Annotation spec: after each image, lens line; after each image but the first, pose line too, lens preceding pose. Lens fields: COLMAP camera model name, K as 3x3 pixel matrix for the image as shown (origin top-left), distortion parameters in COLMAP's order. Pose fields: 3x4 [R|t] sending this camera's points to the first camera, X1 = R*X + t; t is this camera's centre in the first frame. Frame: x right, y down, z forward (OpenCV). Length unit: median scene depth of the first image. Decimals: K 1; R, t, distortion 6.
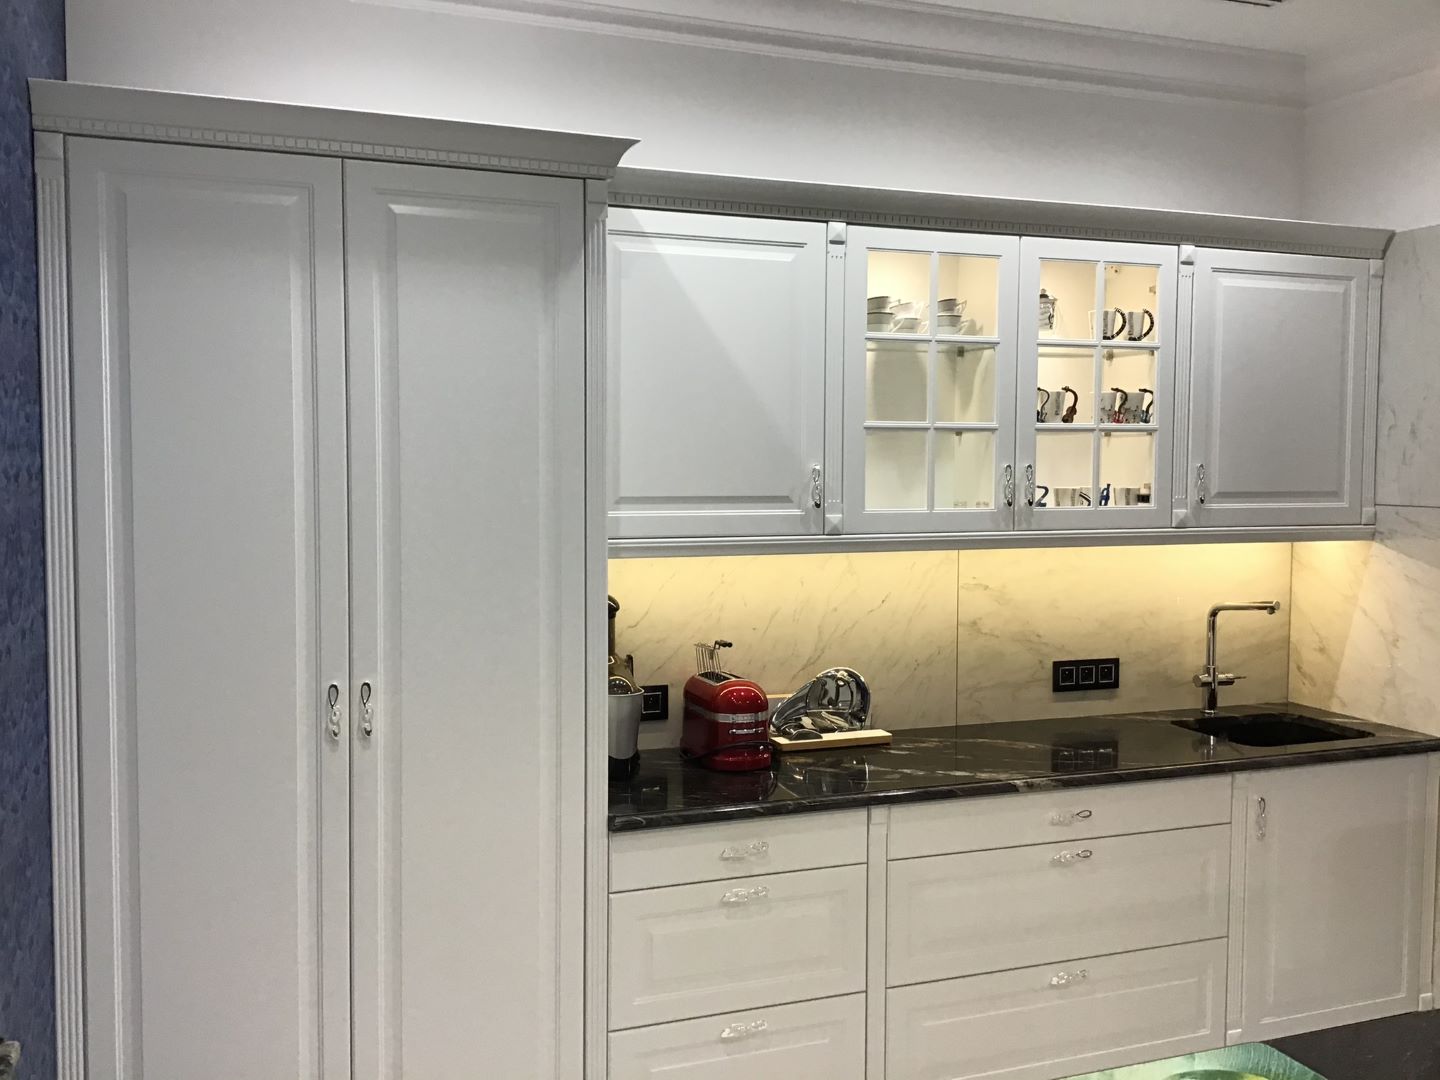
lens RADIAL K [[1300.3, 0, 683.6], [0, 1300.3, 505.5], [0, 0, 1]] dist [0.069467, -0.123440]
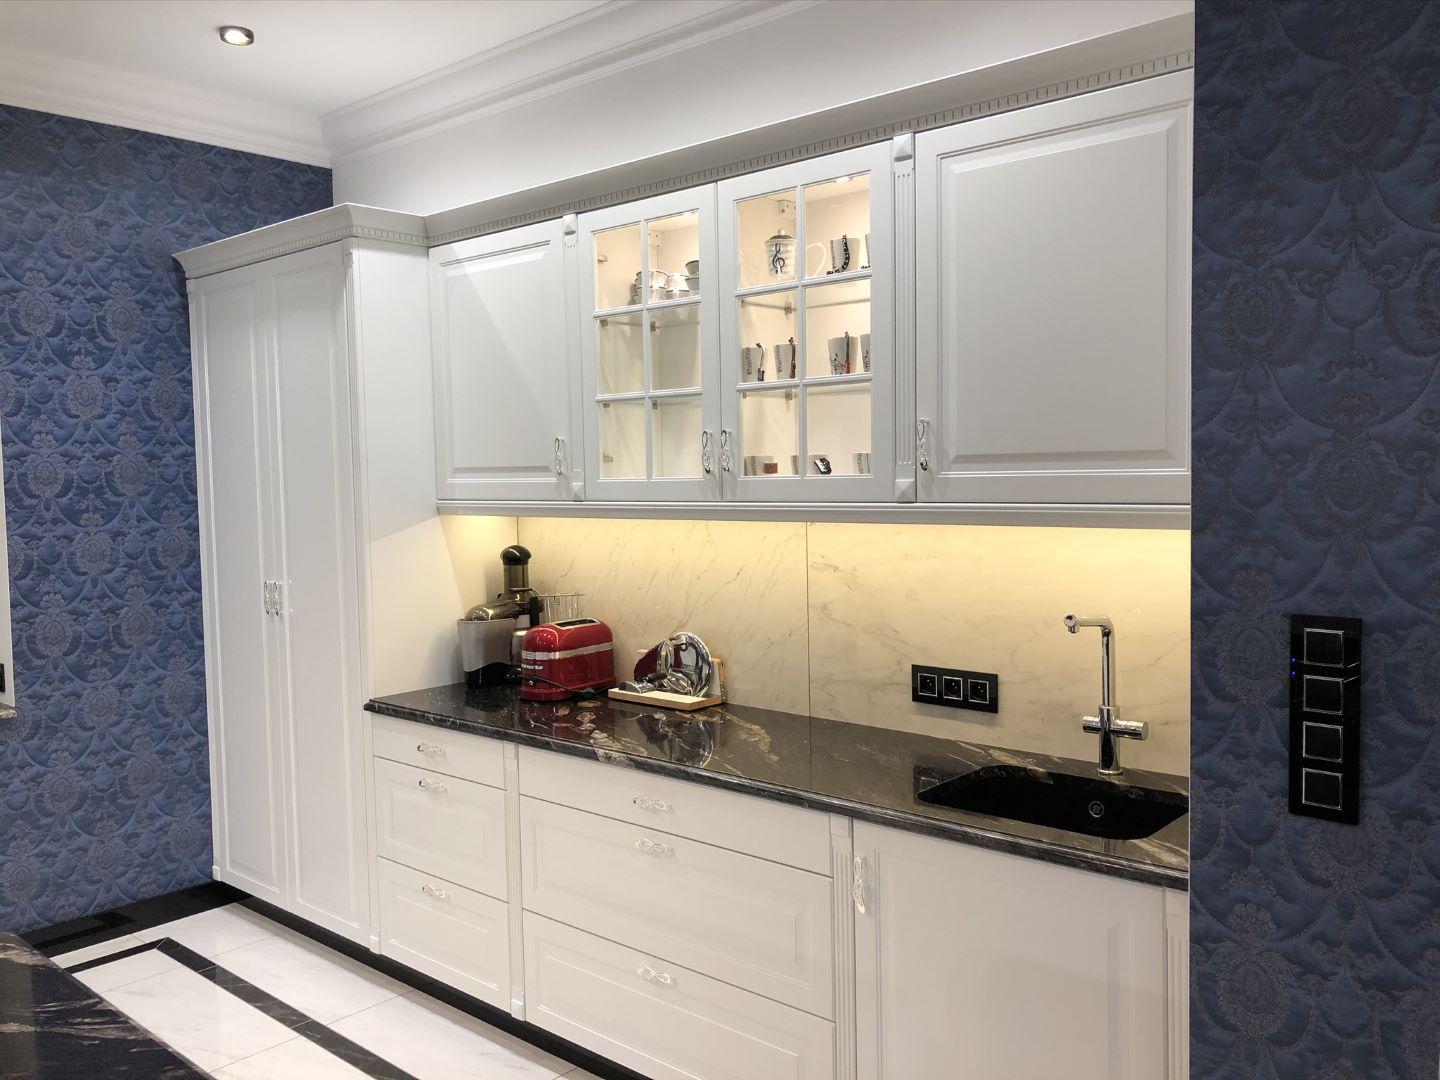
lens RADIAL K [[1179.9, 0, 685.5], [0, 1179.9, 517.6], [0, 0, 1]] dist [0.005872, 0.001184]
pose [[0.465087, 0.026427, -0.884870, 0.899042], [-0.010794, 0.999649, 0.024181, 0.010007], [0.885199, -0.001695, 0.465210, 0.539023]]
